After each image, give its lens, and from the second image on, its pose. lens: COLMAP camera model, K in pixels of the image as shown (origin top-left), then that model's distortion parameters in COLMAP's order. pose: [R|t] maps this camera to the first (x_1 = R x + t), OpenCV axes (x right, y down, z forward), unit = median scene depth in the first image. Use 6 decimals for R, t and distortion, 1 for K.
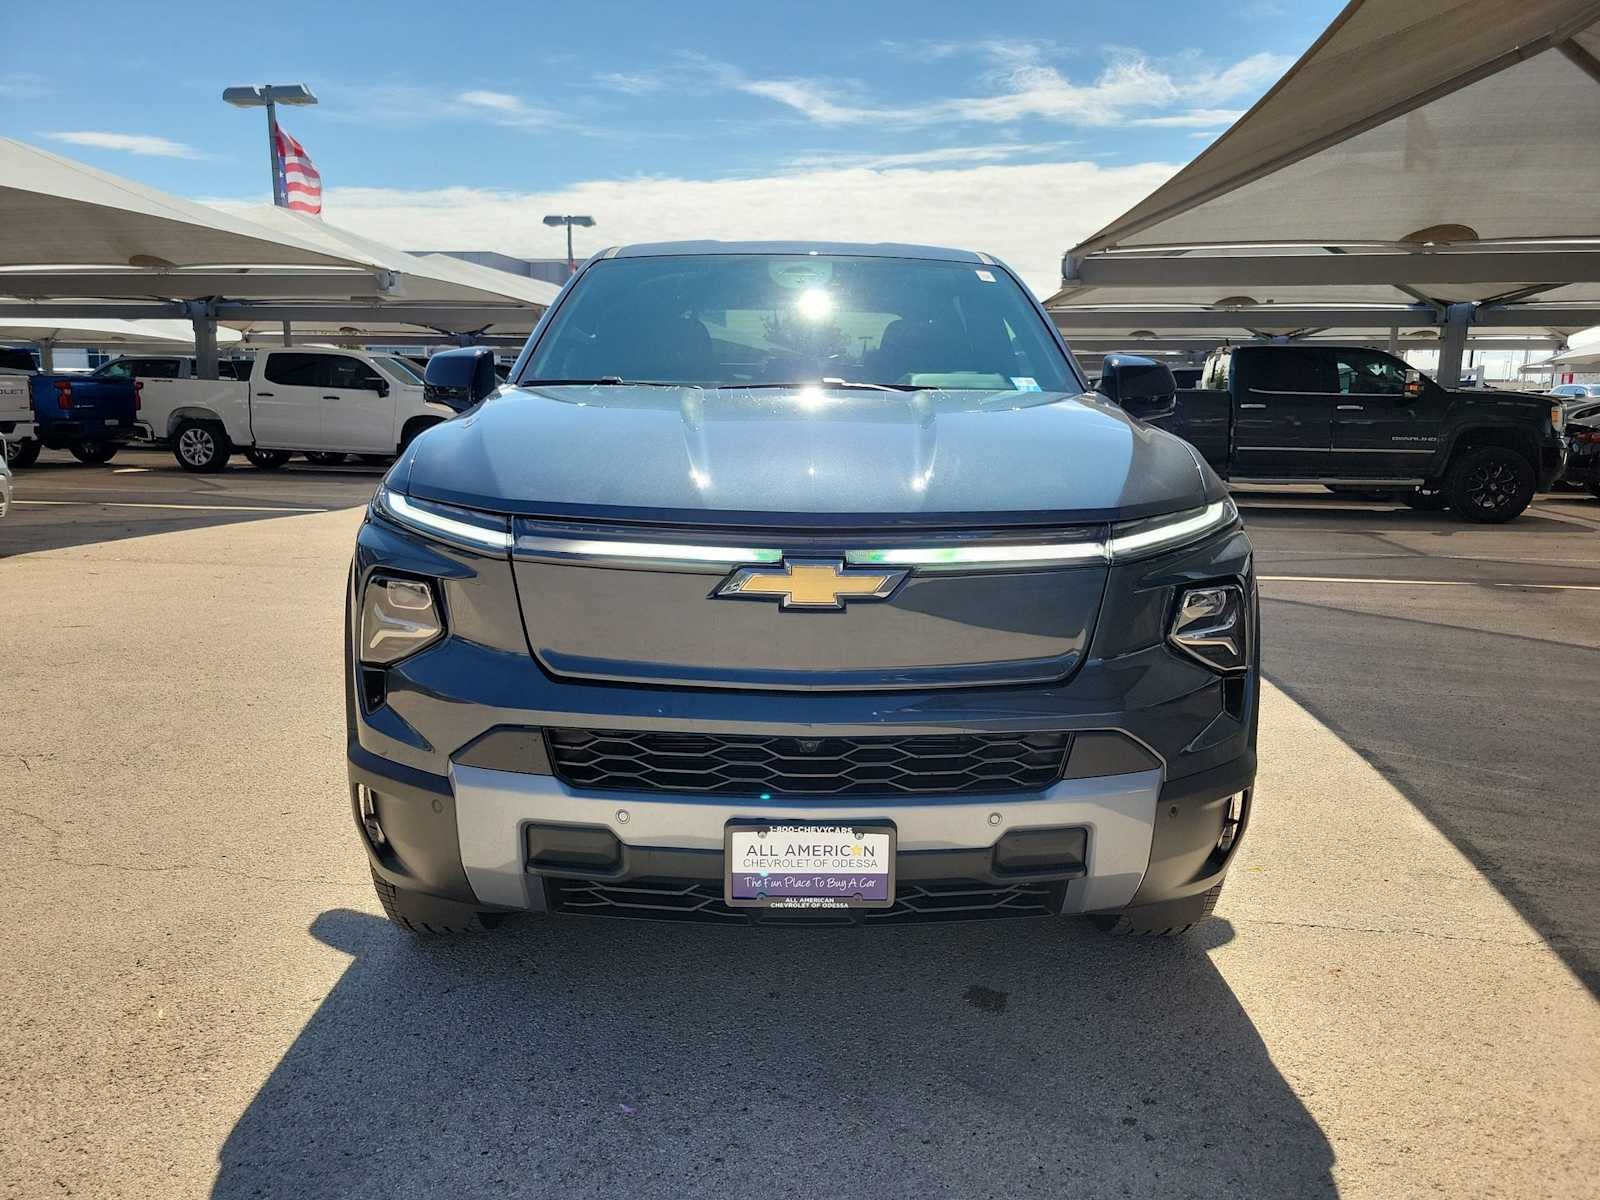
lens RADIAL K [[1332.8, 0, 846.4], [0, 1332.8, 594.8], [0, 0, 1]] dist [0.032028, -0.003348]
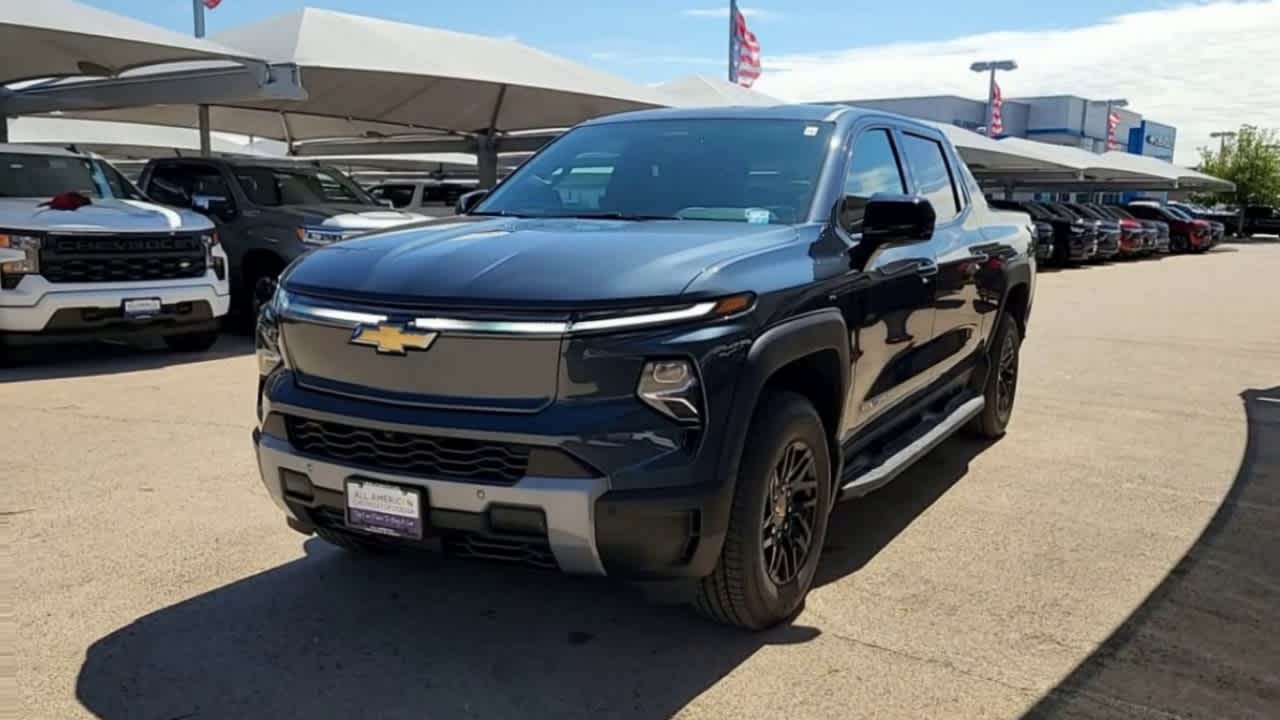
lens RADIAL K [[1218.8, 0, 644.3], [0, 1218.8, 357.8], [0, 0, 1]] dist [0.056552, 0.005374]
pose [[0.867985, 0.060188, -0.492929, 0.972505], [-0.079132, 0.996708, -0.017642, 0.017923], [0.490244, 0.054319, 0.869891, -0.168819]]
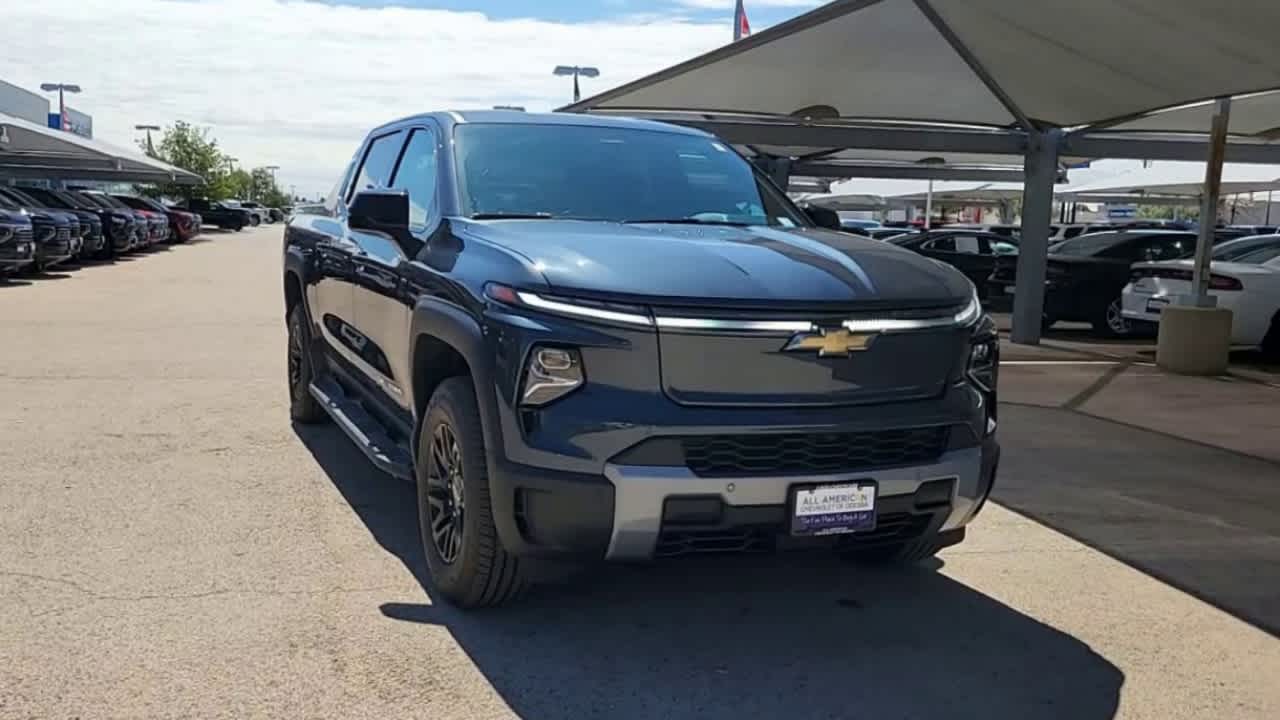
lens RADIAL K [[1218.8, 0, 644.3], [0, 1218.8, 357.8], [0, 0, 1]] dist [0.056552, 0.005374]
pose [[0.923938, -0.028646, 0.381467, -0.819145], [0.041925, 0.998768, -0.026543, 0.042599], [-0.380237, 0.040517, 0.924001, -0.339517]]
